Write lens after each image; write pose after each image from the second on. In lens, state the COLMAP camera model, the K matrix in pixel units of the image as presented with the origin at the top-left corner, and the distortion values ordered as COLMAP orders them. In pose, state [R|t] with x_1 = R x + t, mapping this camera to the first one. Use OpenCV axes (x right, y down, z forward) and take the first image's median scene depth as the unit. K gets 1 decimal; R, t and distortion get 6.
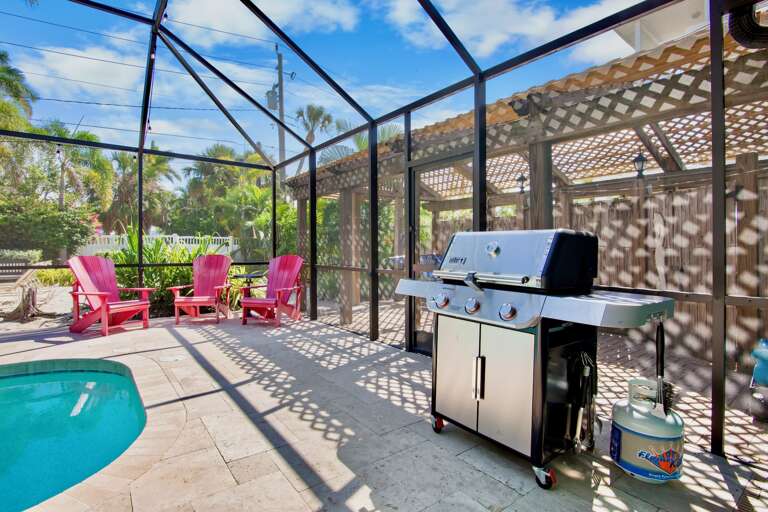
lens RADIAL K [[375.1, 0, 381.8], [0, 375.1, 248.8], [0, 0, 1]] dist [-0.017168, -0.000551]
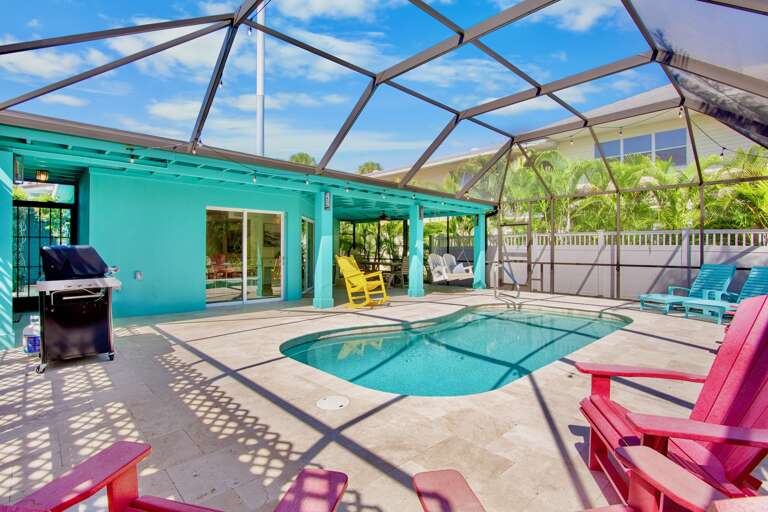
lens RADIAL K [[378.0, 0, 384.0], [0, 378.0, 256.0], [0, 0, 1]] dist [-0.017523, 0.000030]
pose [[-0.994799, -0.005128, -0.101730, -0.690474], [-0.006372, 0.999909, 0.011910, -0.018777], [0.101659, 0.012496, -0.994741, 2.008308]]
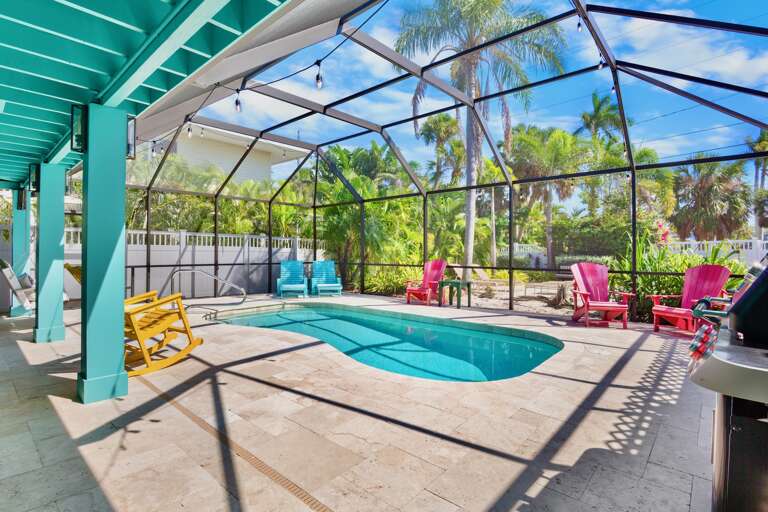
lens RADIAL K [[375.1, 0, 381.8], [0, 375.1, 248.8], [0, 0, 1]] dist [-0.017168, -0.000551]
pose [[0.183739, -0.009622, -0.982928, 0.523961], [-0.001060, 0.999950, -0.009987, -0.027208], [0.982974, 0.002877, 0.183720, 0.108092]]
